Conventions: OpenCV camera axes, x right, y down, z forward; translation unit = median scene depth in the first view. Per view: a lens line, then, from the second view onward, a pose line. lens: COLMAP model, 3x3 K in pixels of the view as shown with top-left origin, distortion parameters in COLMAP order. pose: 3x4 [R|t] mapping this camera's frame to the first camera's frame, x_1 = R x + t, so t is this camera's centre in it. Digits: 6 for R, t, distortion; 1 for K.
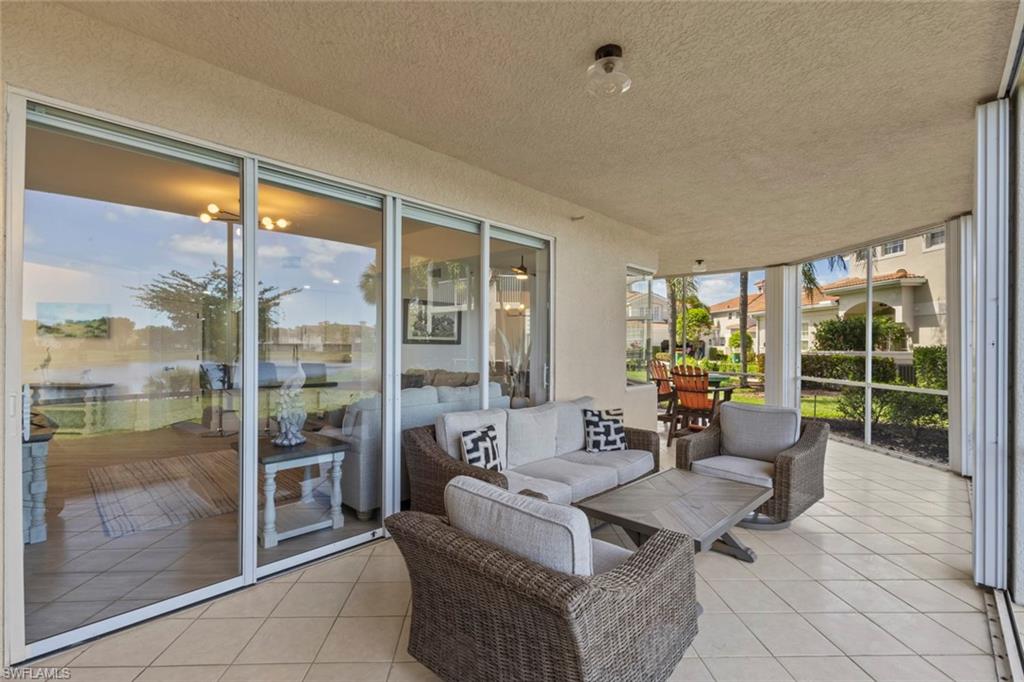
lens RADIAL K [[469.9, 0, 508.4], [0, 469.9, 343.7], [0, 0, 1]] dist [-0.001887, 0.001294]
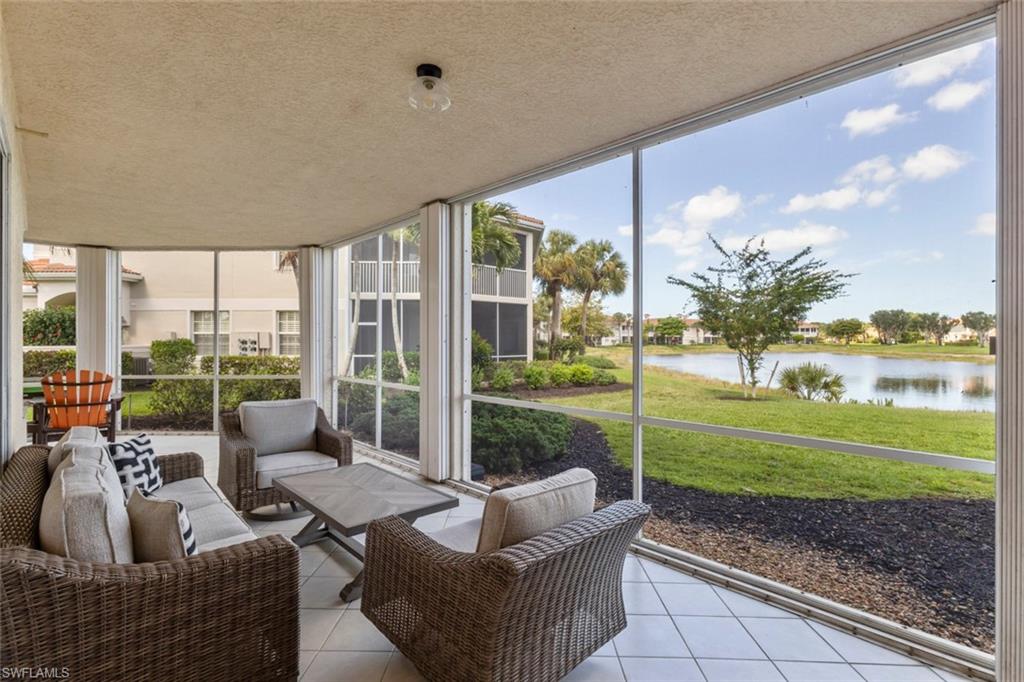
lens RADIAL K [[469.9, 0, 501.2], [0, 469.9, 342.7], [0, 0, 1]] dist [-0.001887, 0.001294]
pose [[0.091200, -0.014901, 0.995721, -0.443792], [-0.000600, 0.999887, 0.015018, -0.013708], [-0.995832, -0.001967, 0.091180, 0.397482]]
